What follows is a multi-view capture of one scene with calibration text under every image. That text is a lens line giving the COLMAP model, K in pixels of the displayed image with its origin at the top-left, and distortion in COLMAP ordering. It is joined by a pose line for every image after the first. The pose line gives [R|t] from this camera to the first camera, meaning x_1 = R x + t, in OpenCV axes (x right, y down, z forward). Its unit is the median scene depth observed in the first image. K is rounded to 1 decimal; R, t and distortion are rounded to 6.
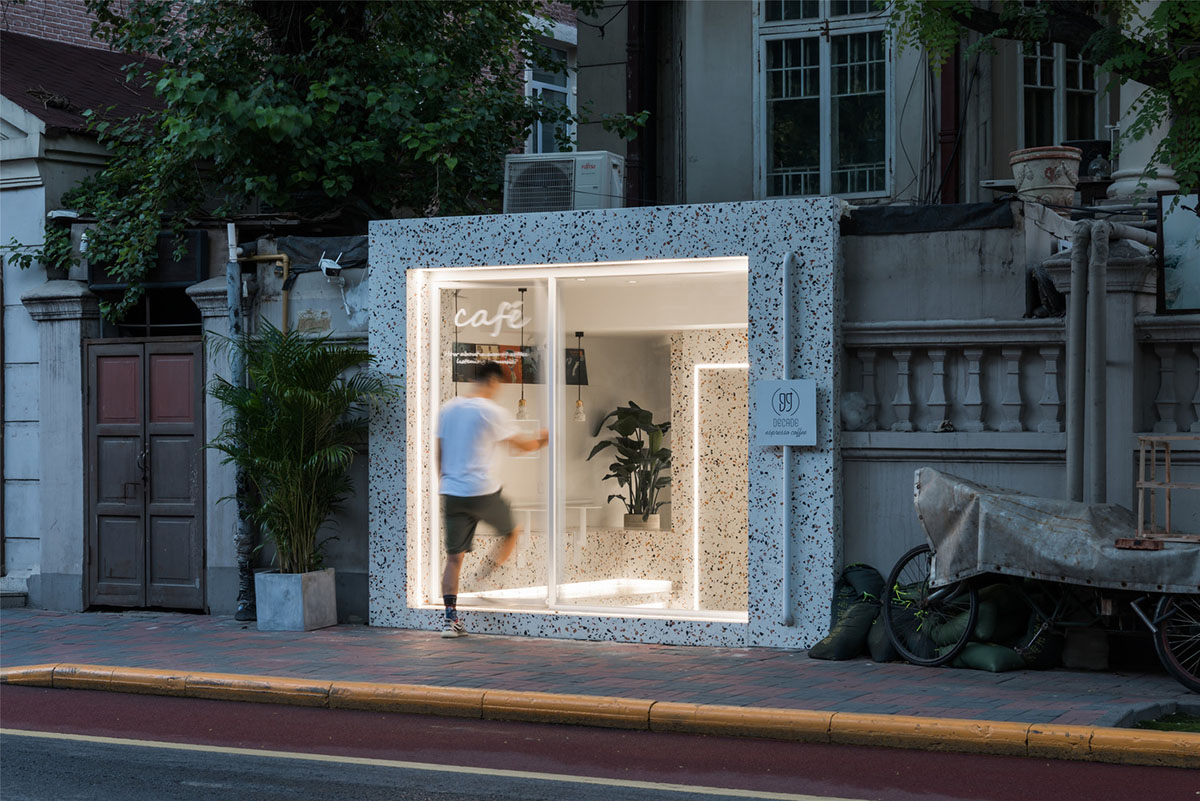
lens RADIAL K [[2329.9, 0, 598.1], [0, 2329.9, 402.0], [0, 0, 1]] dist [0.043874, 0.000000]
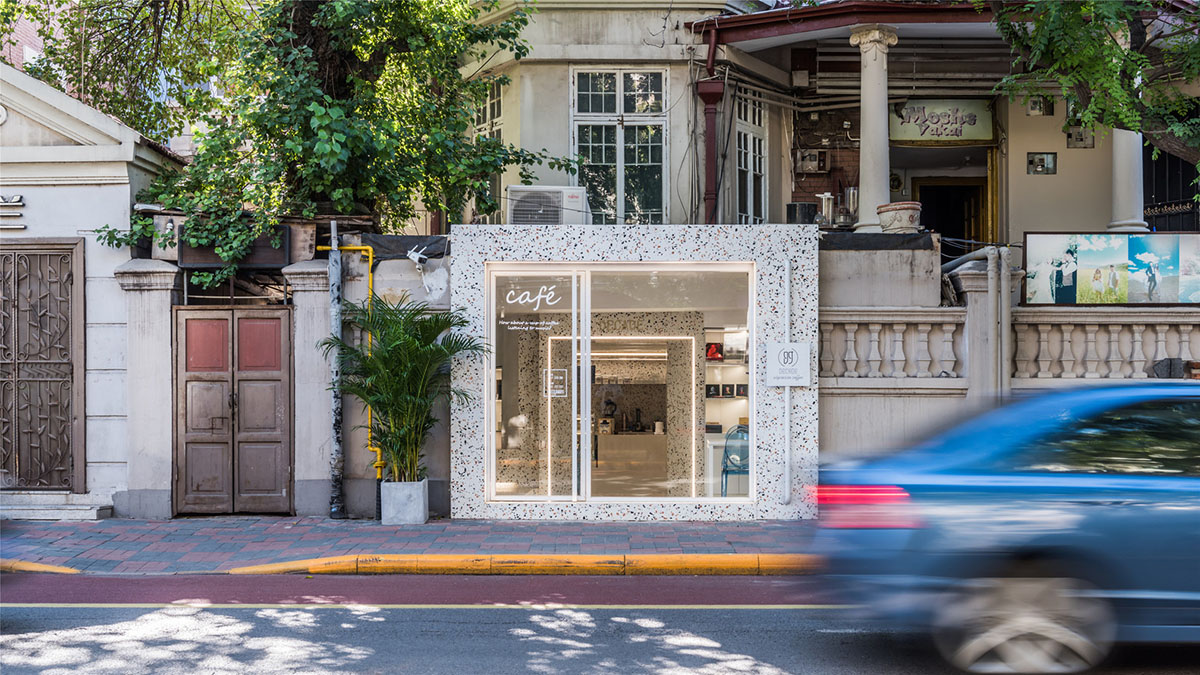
lens RADIAL K [[1402.4, 0, 615.4], [0, 1402.4, 359.9], [0, 0, 1]] dist [0.009555, 0.000000]
pose [[0.875494, 0.012377, 0.483070, -0.406053], [-0.005413, 0.999860, -0.015808, 0.014732], [-0.483199, 0.011225, 0.875439, 0.222969]]
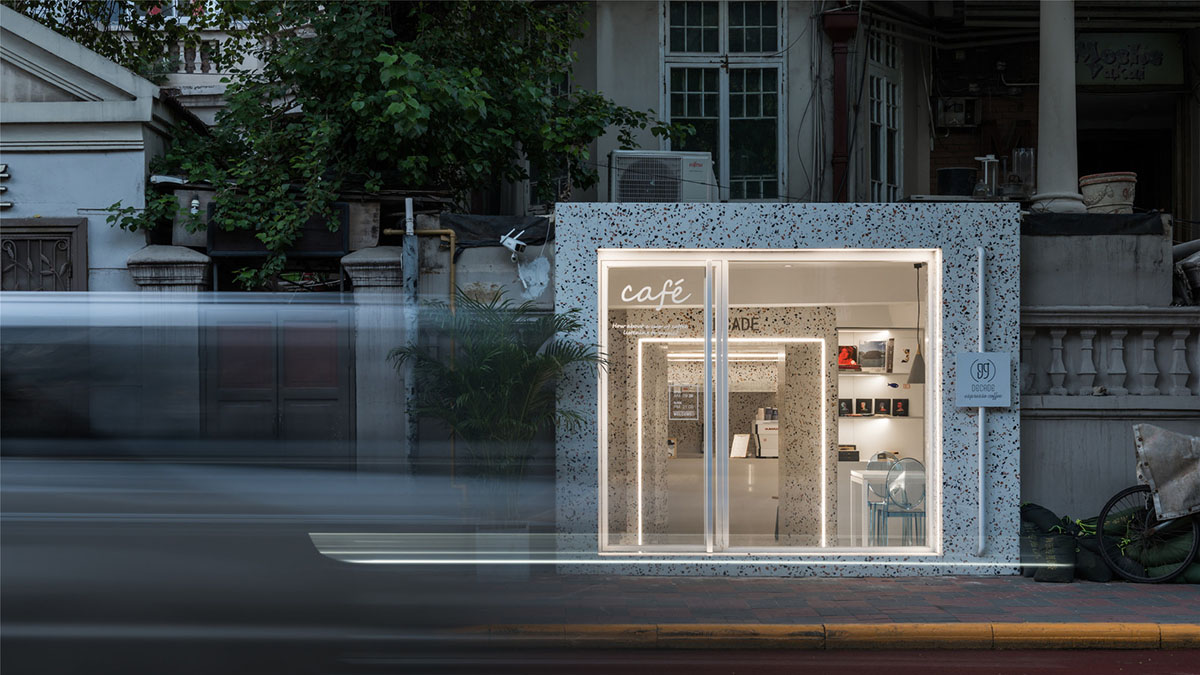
lens RADIAL K [[1837.6, 0, 592.0], [0, 1837.6, 350.5], [0, 0, 1]] dist [0.024297, 0.000000]
pose [[0.868806, 0.011326, 0.495022, -0.499653], [-0.005128, 0.999891, -0.013877, 0.003338], [-0.495125, 0.009518, 0.868769, 0.240679]]
